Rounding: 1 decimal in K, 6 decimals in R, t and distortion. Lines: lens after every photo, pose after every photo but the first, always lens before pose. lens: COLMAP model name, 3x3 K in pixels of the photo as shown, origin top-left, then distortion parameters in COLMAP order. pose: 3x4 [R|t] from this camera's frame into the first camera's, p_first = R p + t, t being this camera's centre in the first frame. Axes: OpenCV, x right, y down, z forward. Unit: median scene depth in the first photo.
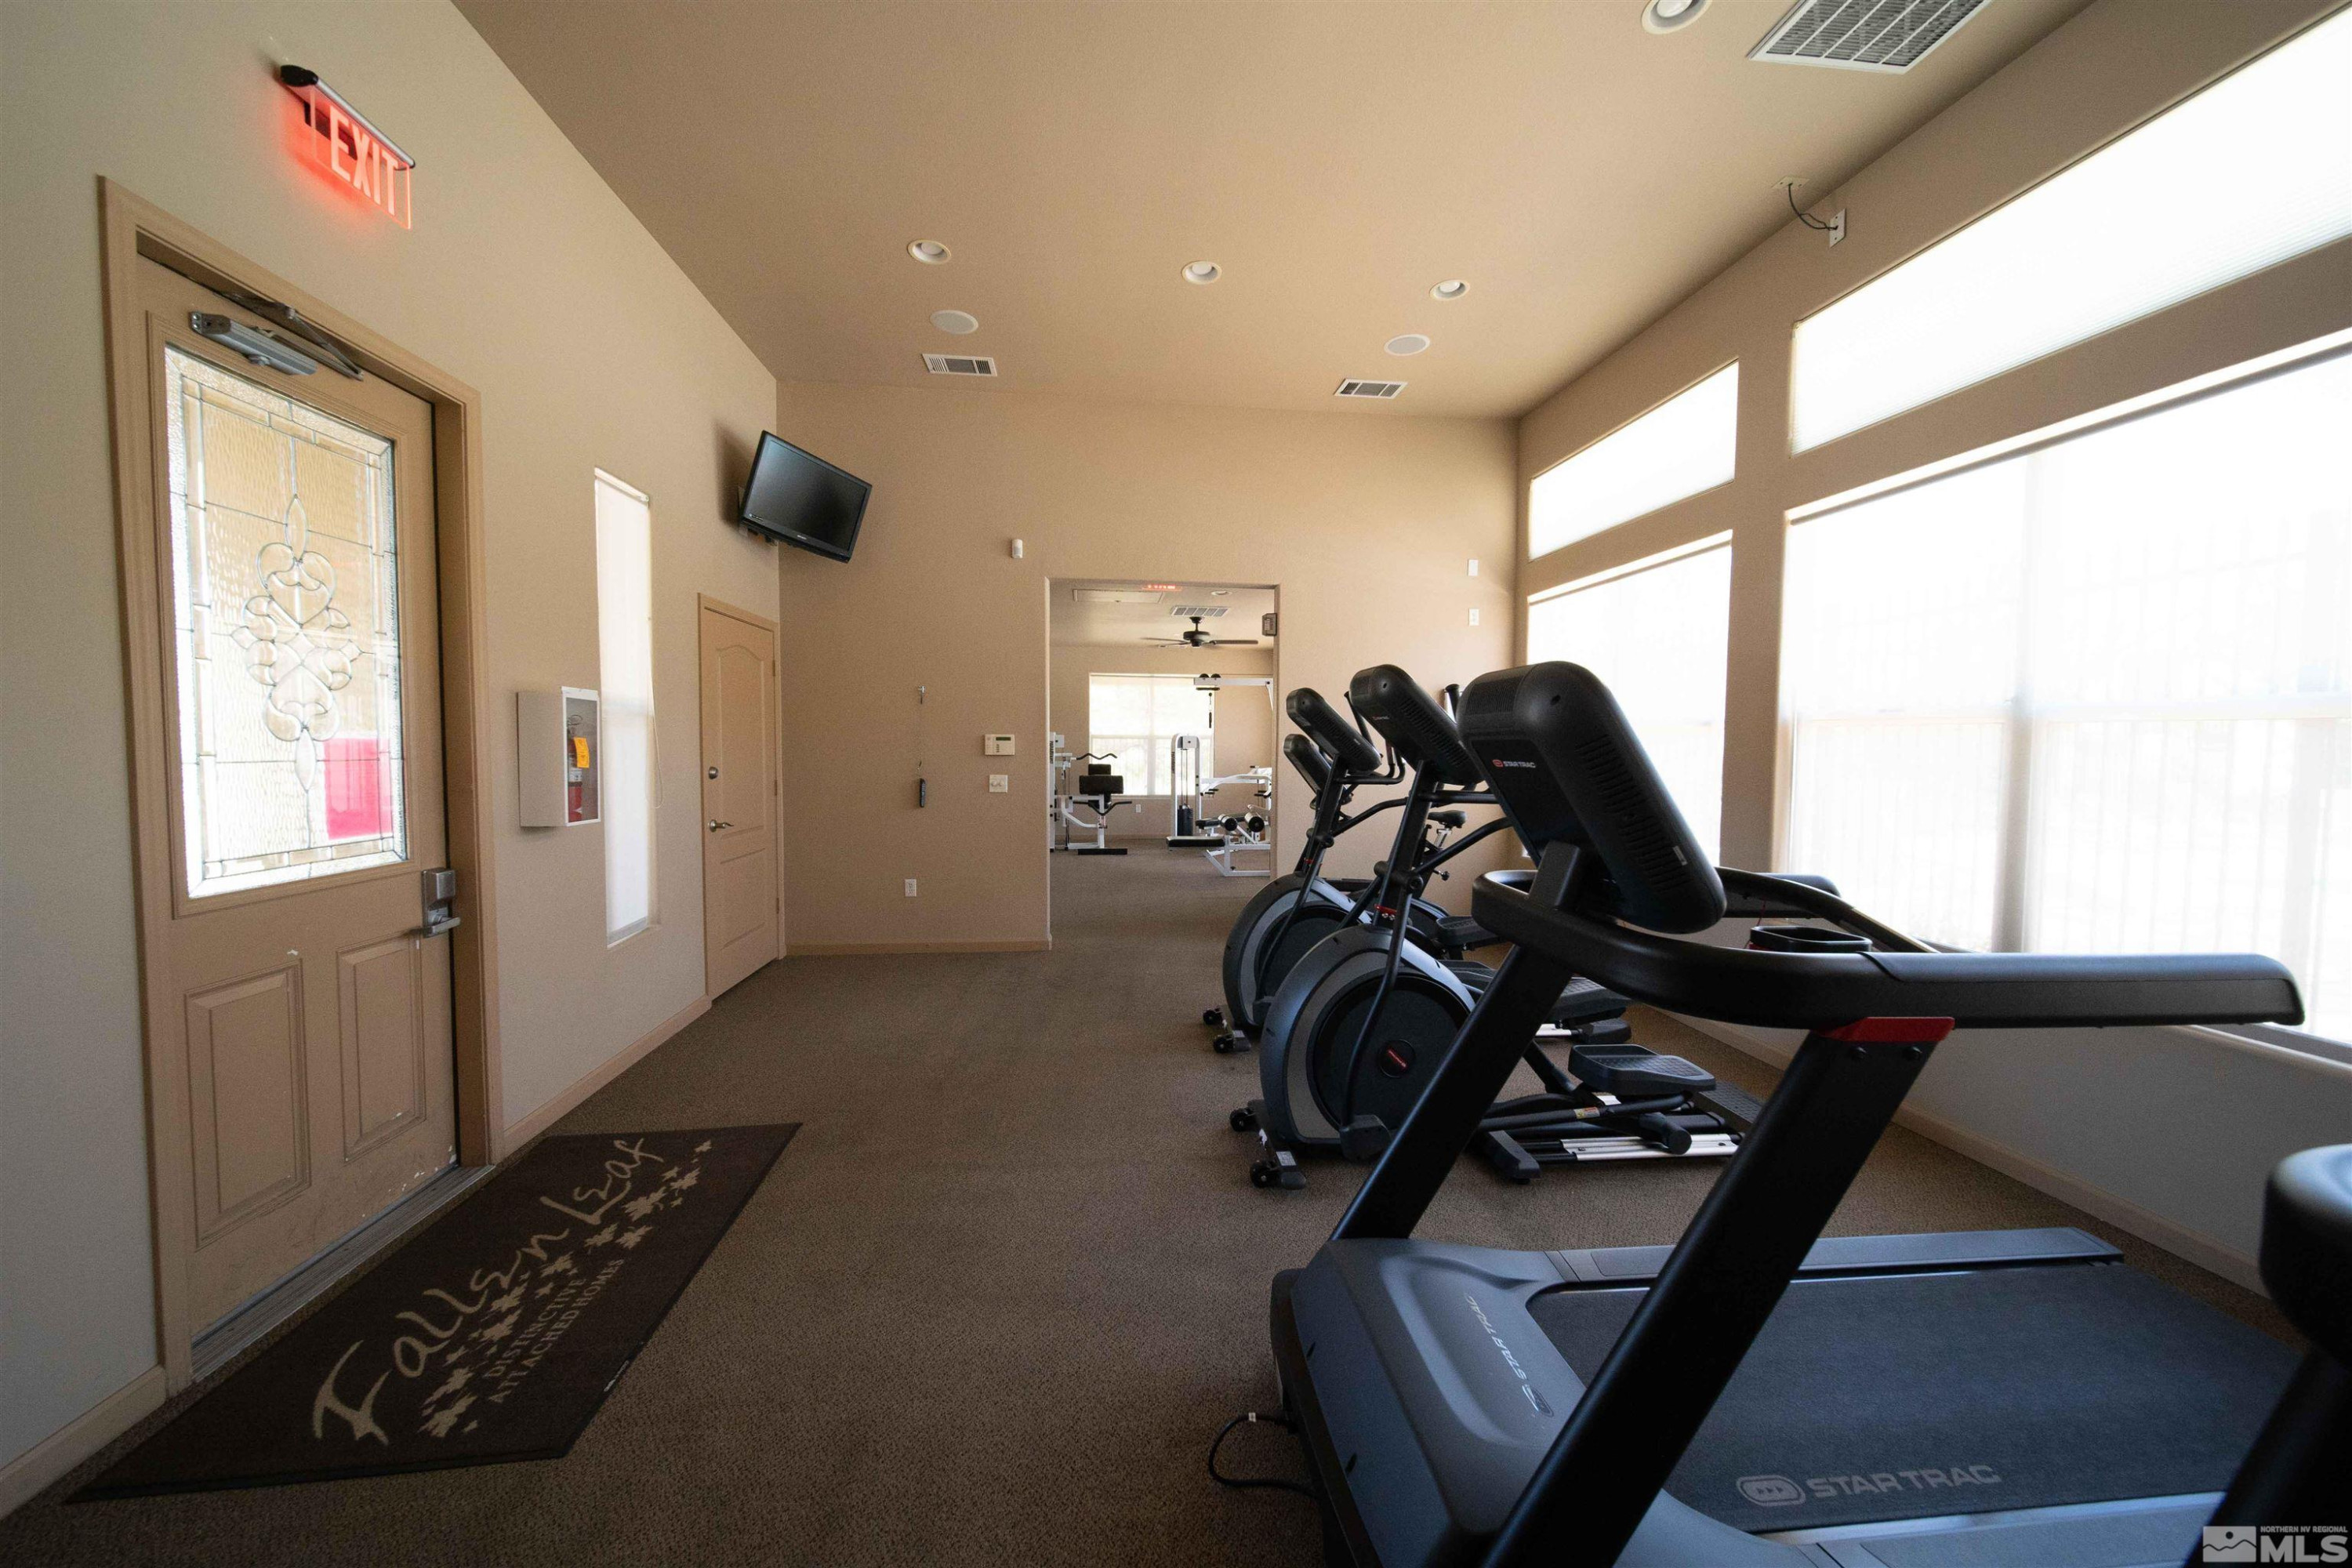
lens RADIAL K [[843.6, 0, 1175.7], [0, 843.6, 788.2], [0, 0, 1]] dist [0.000007, -0.000434]
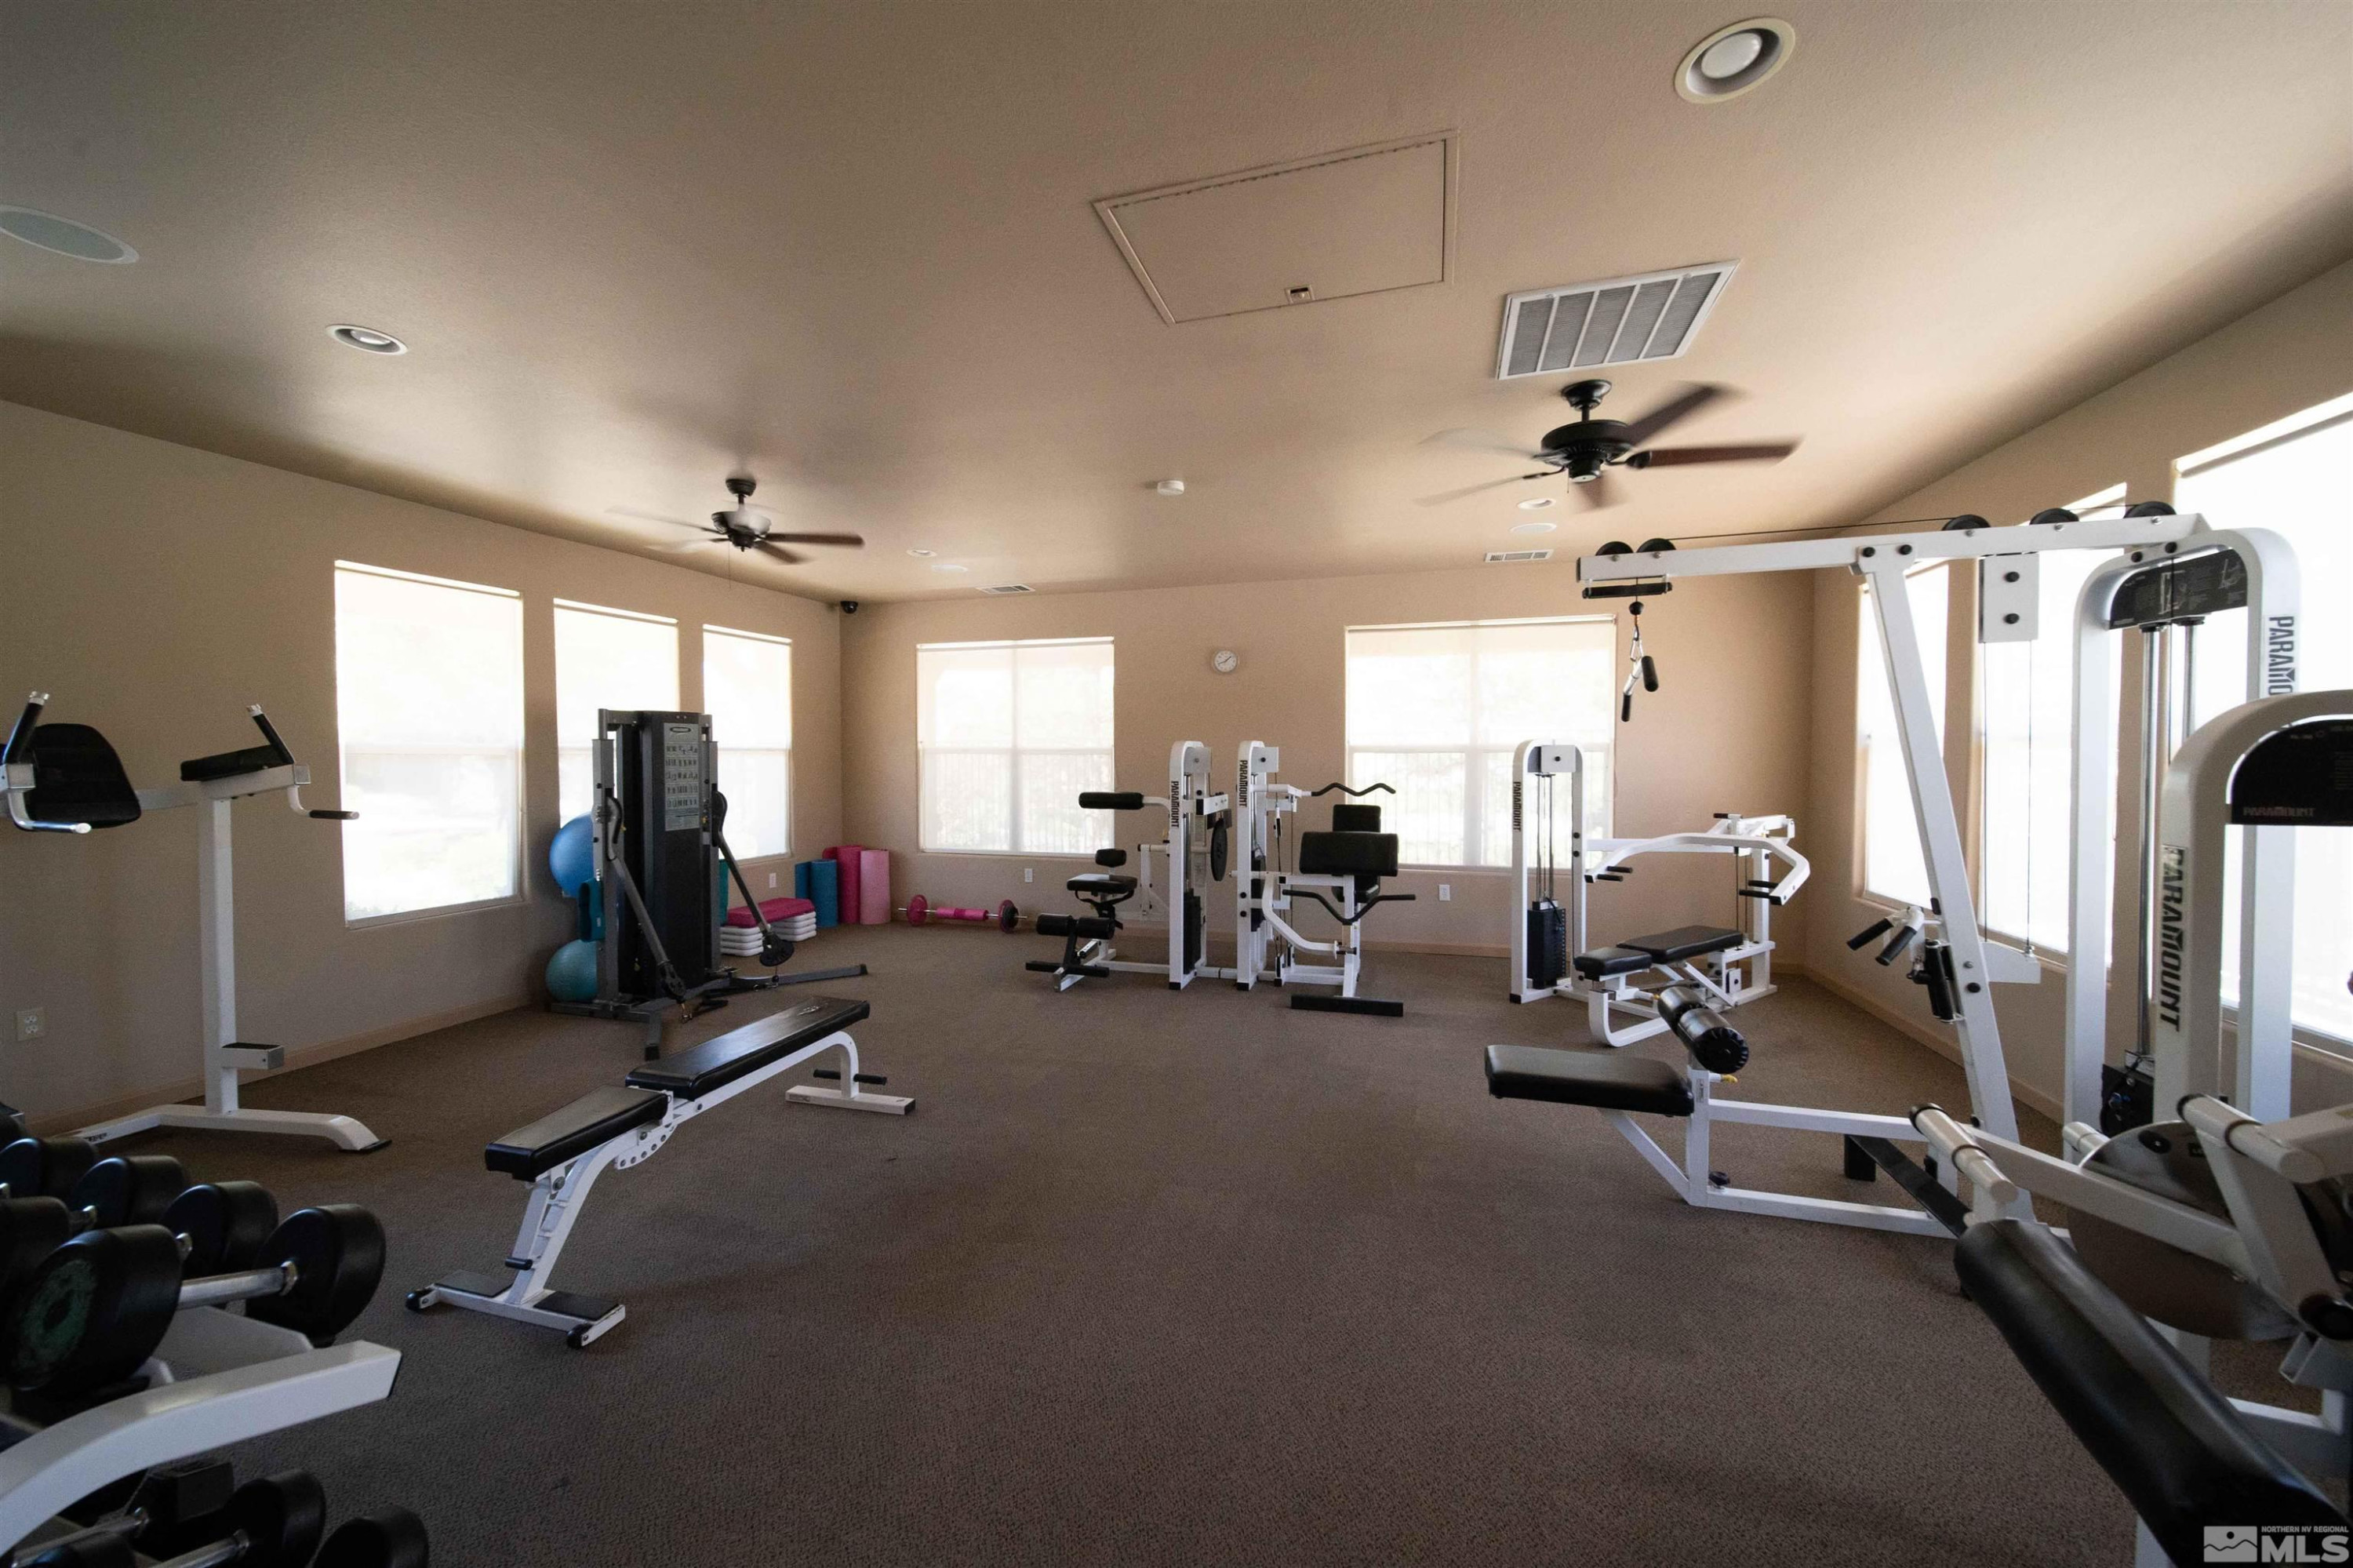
lens RADIAL K [[844.0, 0, 1183.8], [0, 844.0, 783.8], [0, 0, 1]] dist [0.000007, -0.000434]
pose [[0.923045, 0.001512, -0.384689, 0.005687], [-0.008140, 0.999845, -0.015603, -0.033016], [0.384606, 0.017534, 0.922914, 0.511293]]
